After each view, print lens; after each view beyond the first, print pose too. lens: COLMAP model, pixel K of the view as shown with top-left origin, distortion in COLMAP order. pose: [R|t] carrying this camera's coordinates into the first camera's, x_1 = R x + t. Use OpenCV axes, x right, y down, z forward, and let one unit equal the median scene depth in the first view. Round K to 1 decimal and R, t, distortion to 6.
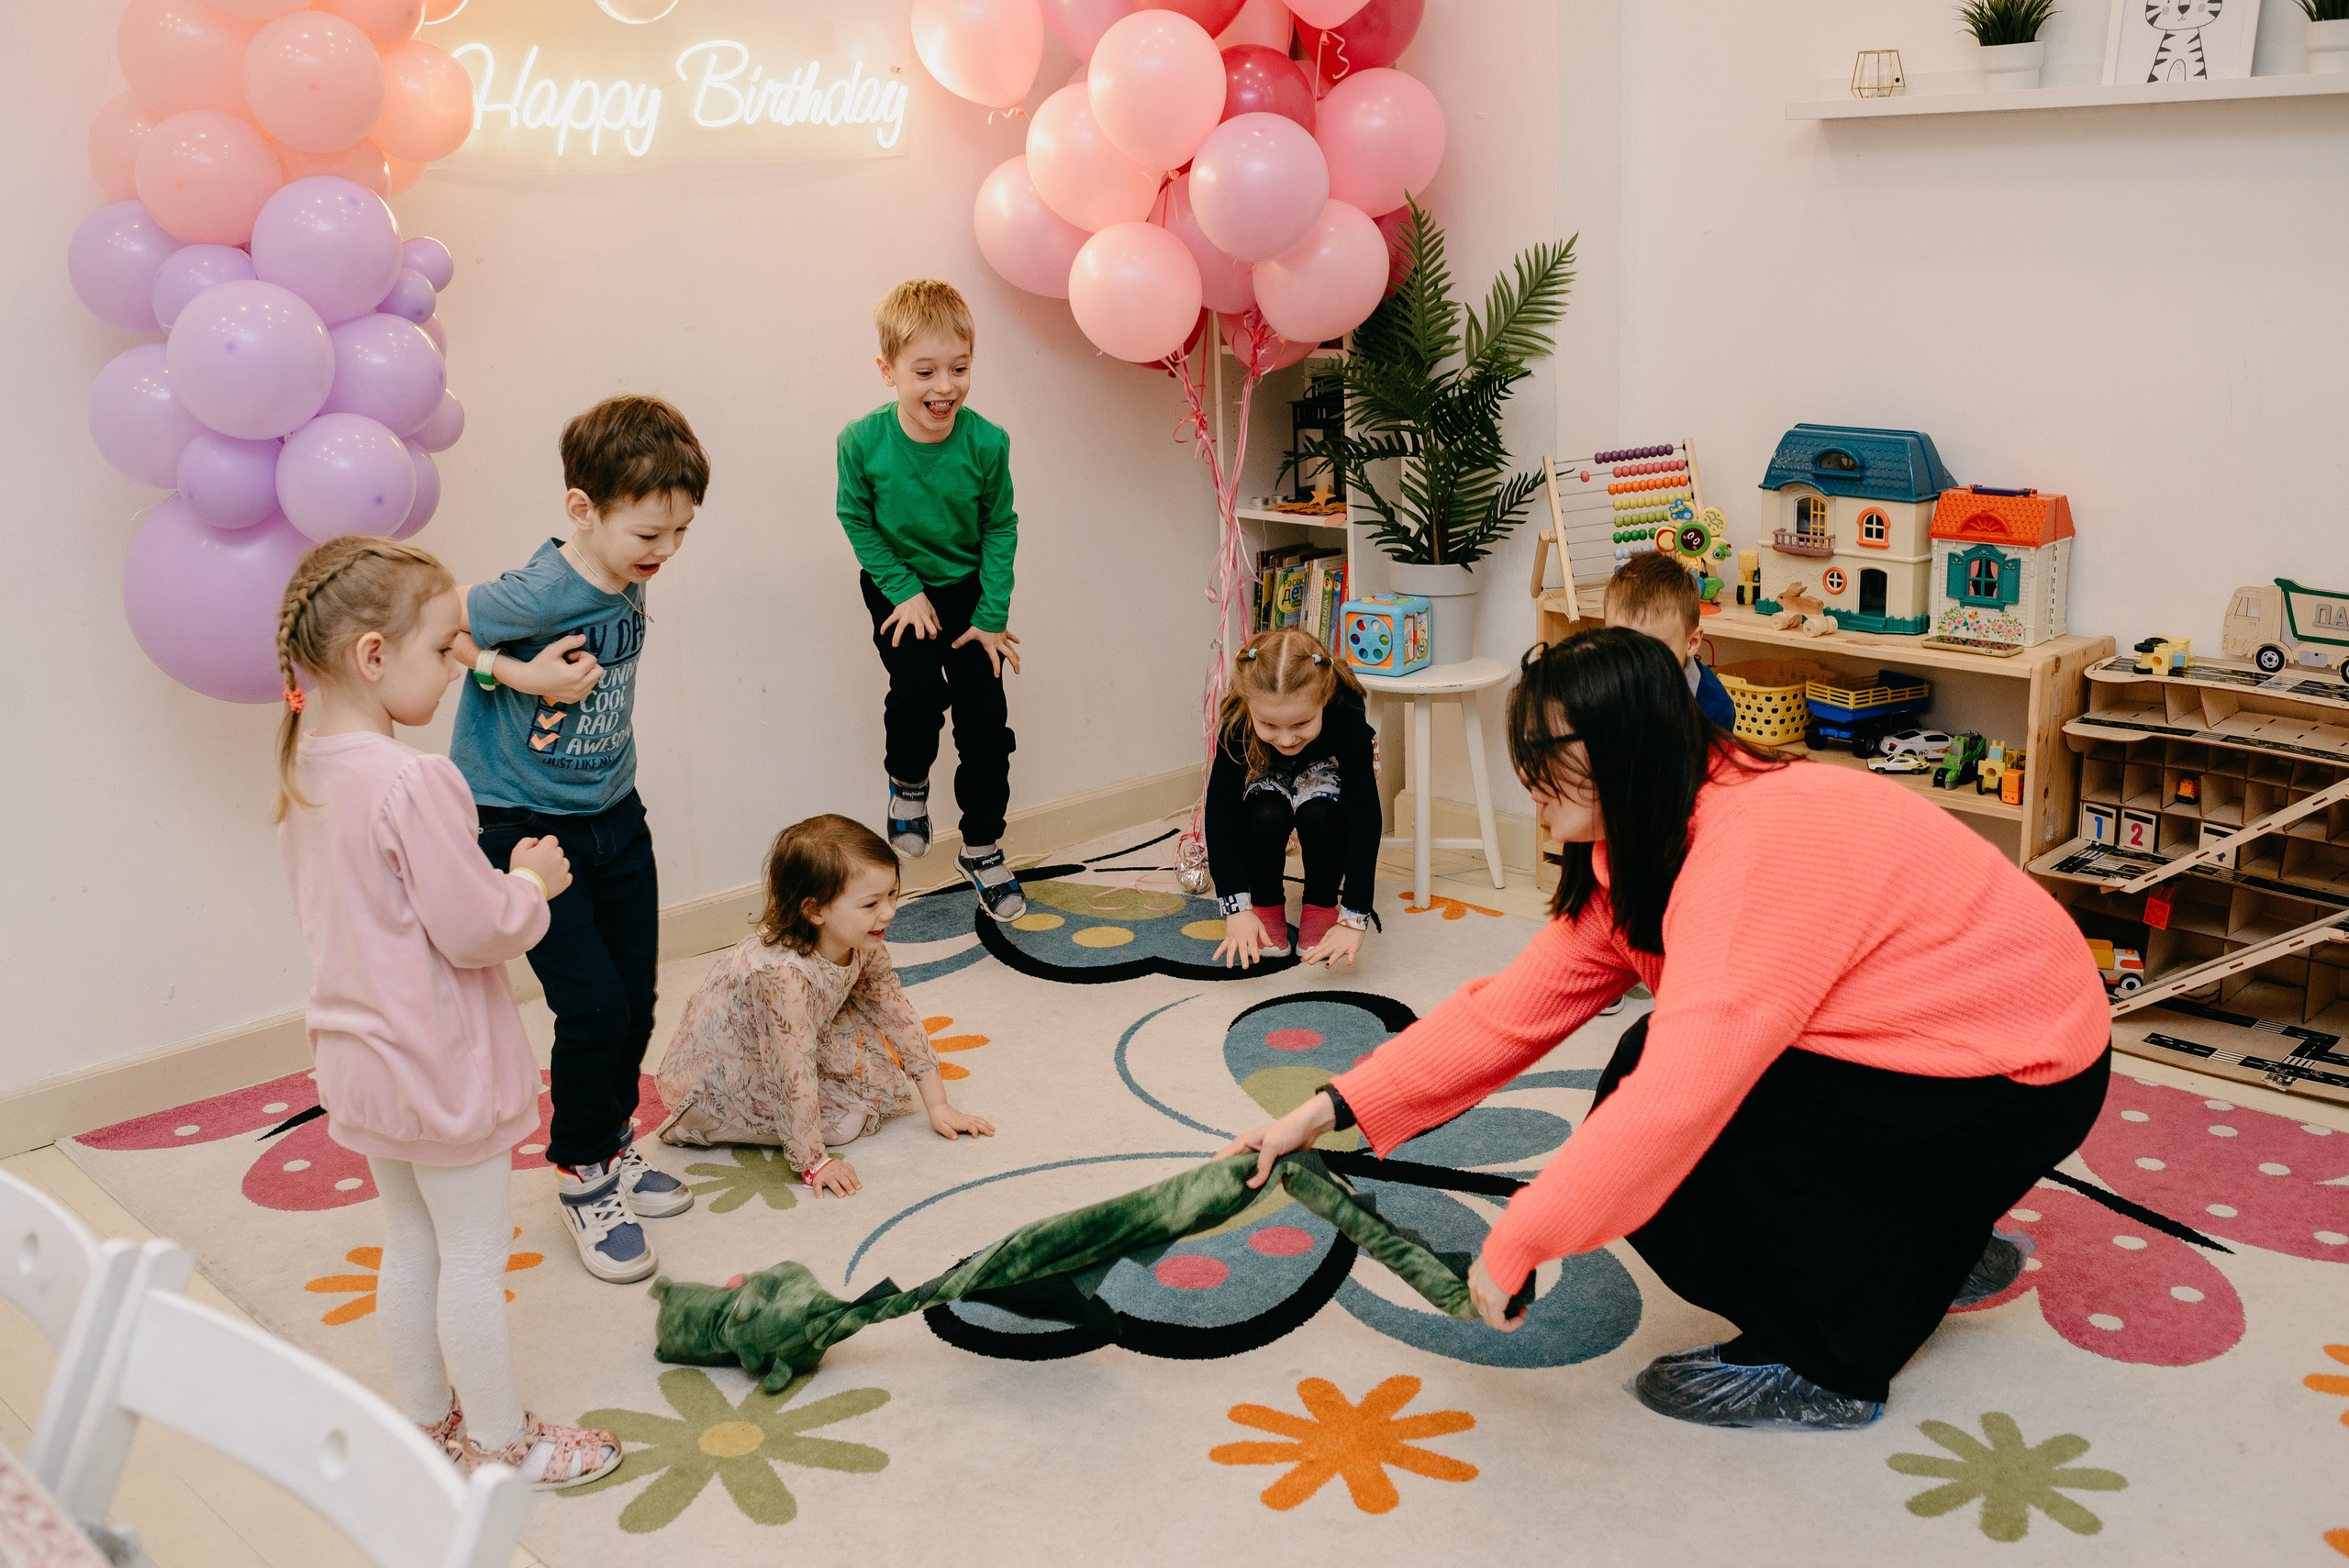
lens RADIAL K [[2262.4, 0, 1178.2], [0, 2262.4, 759.0], [0, 0, 1]] dist [-0.040046, 0.000000]
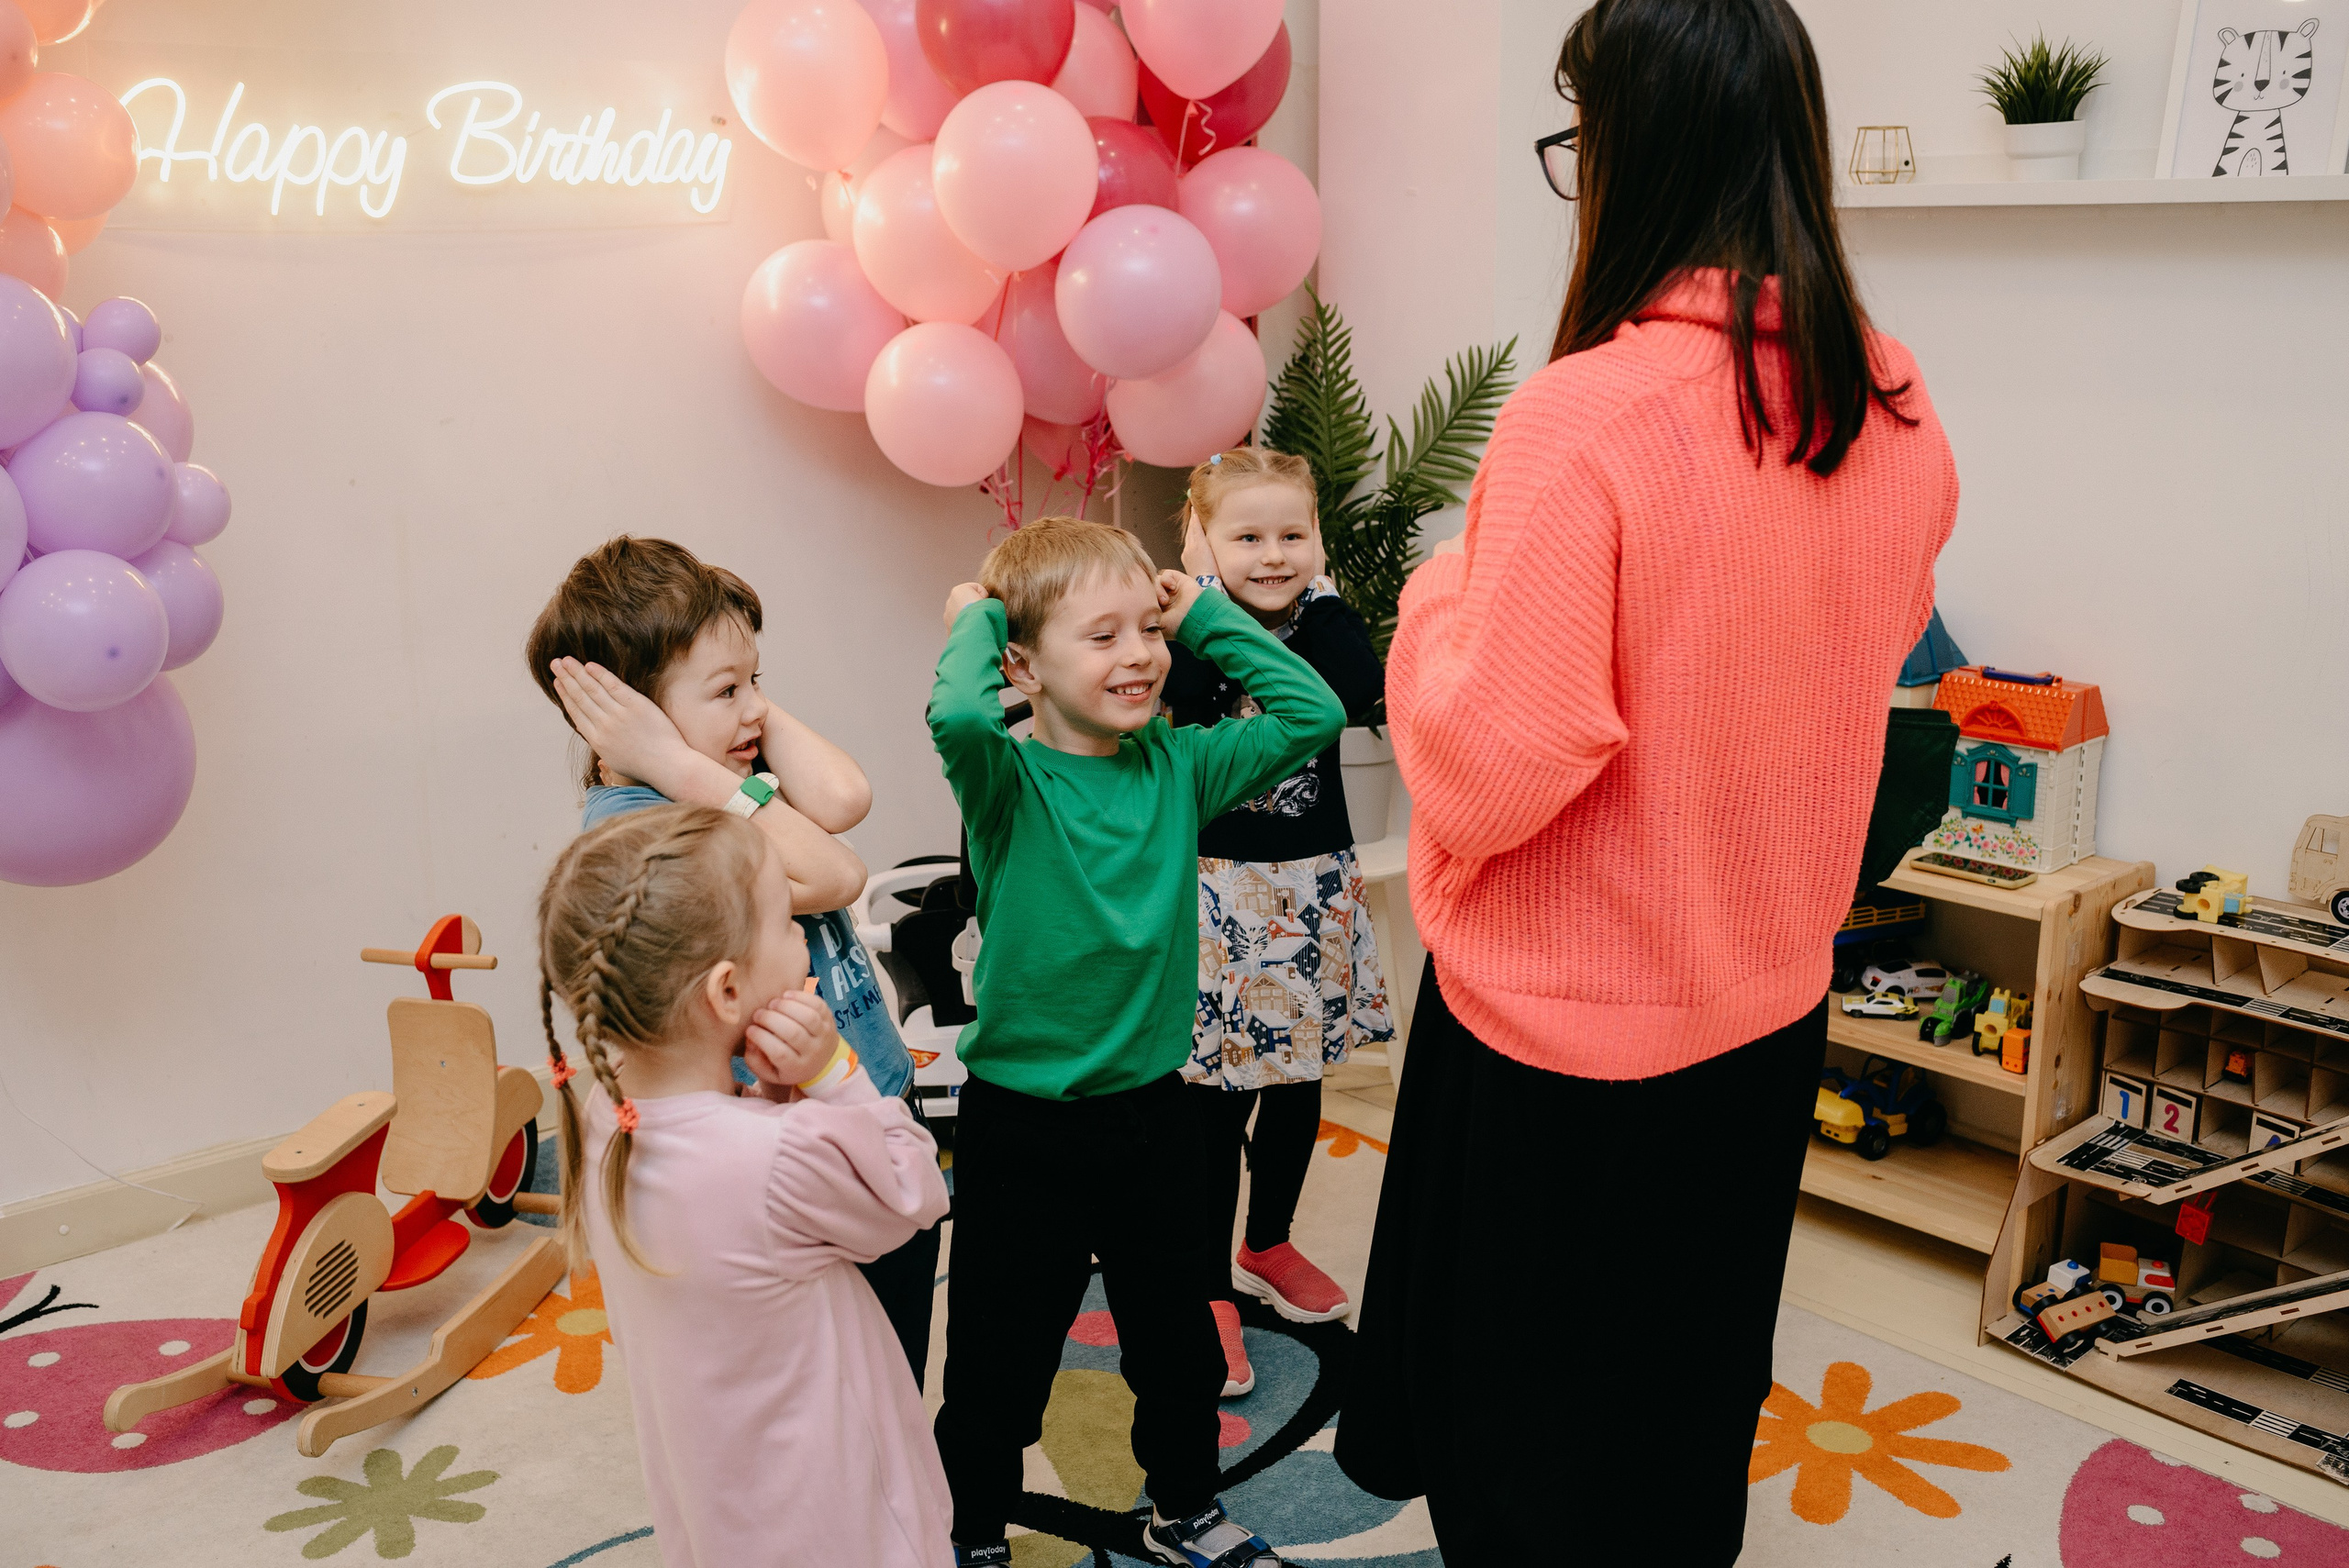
lens RADIAL K [[2262.4, 0, 1165.3], [0, 2262.4, 767.0], [0, 0, 1]] dist [-0.040046, 0.000000]
pose [[0.998355, 0.037465, -0.043402, 0.101522], [-0.038209, 0.999135, -0.016431, -0.064099], [0.042749, 0.018062, 0.998923, 0.191101]]
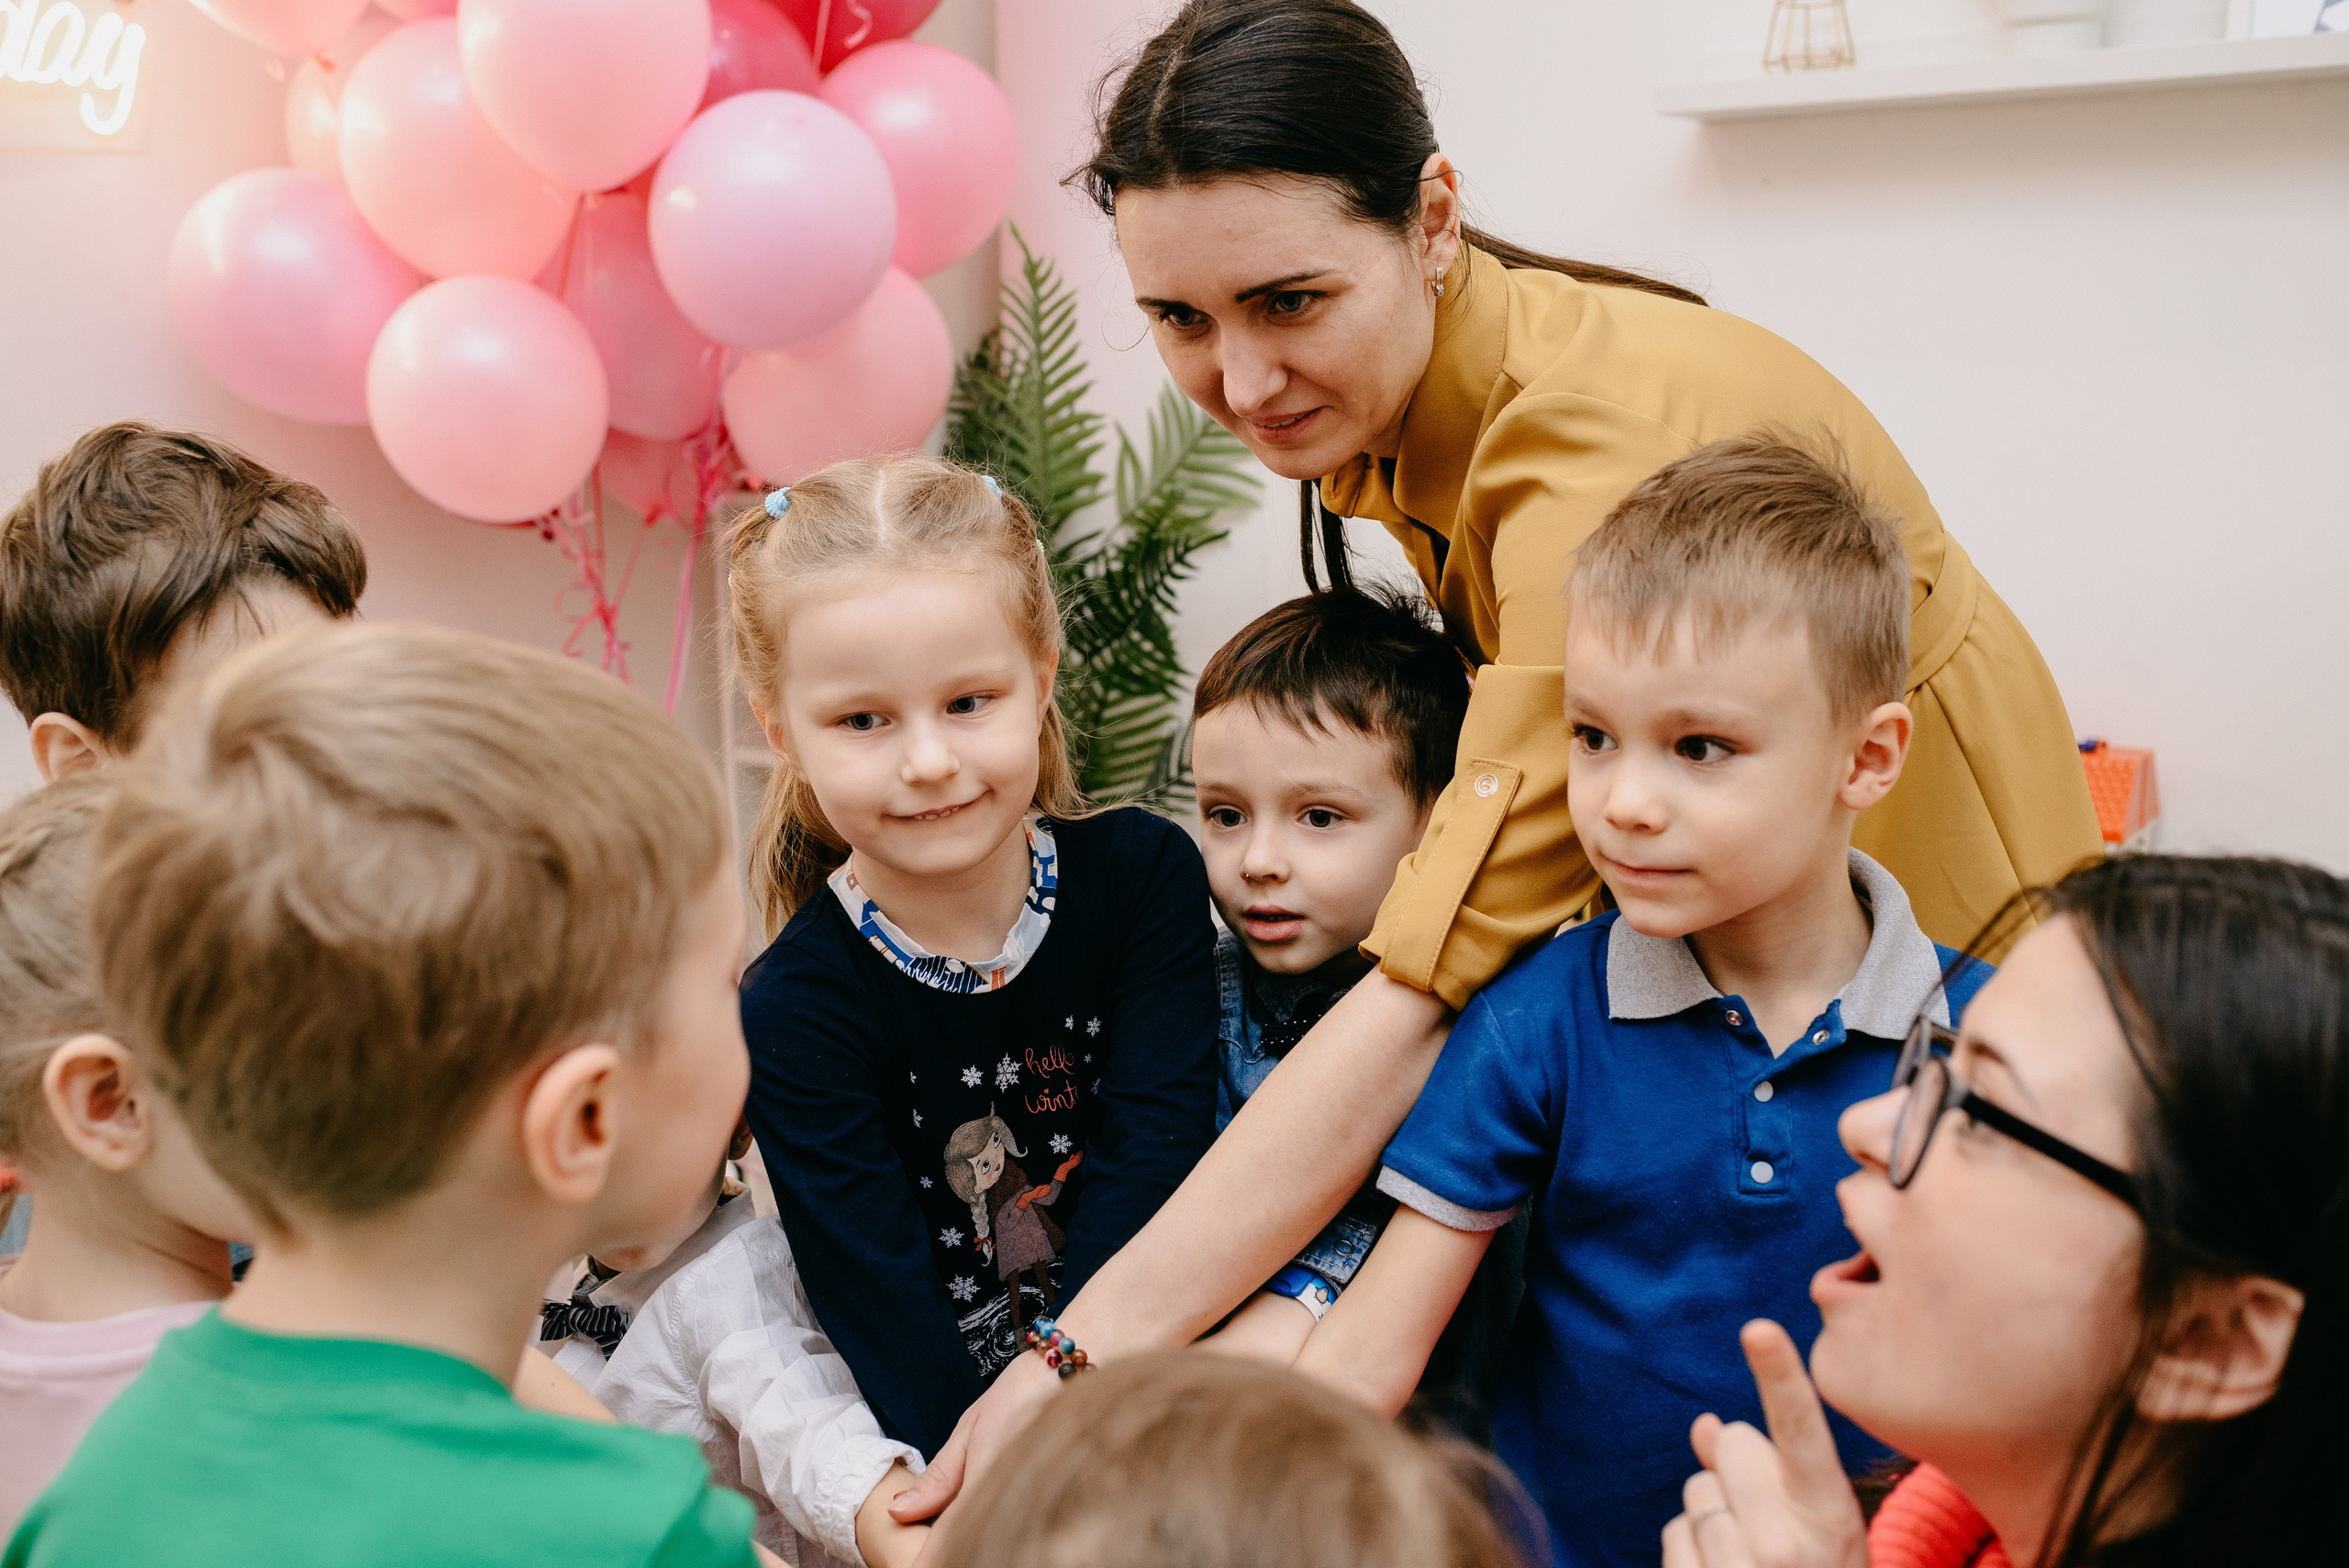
lens RADIAL K [[2262.4, 0, 1164.3], [0, 2262.4, 802.9], [0, 0, 1]] dist [-0.040046, 0.000000]
pose [[0.988926, -0.007050, 0.148243, 0.058454], [0.014414, 0.998711, -0.048660, -0.081517], [-0.147709, 0.050258, 0.987753, 0.473167]]
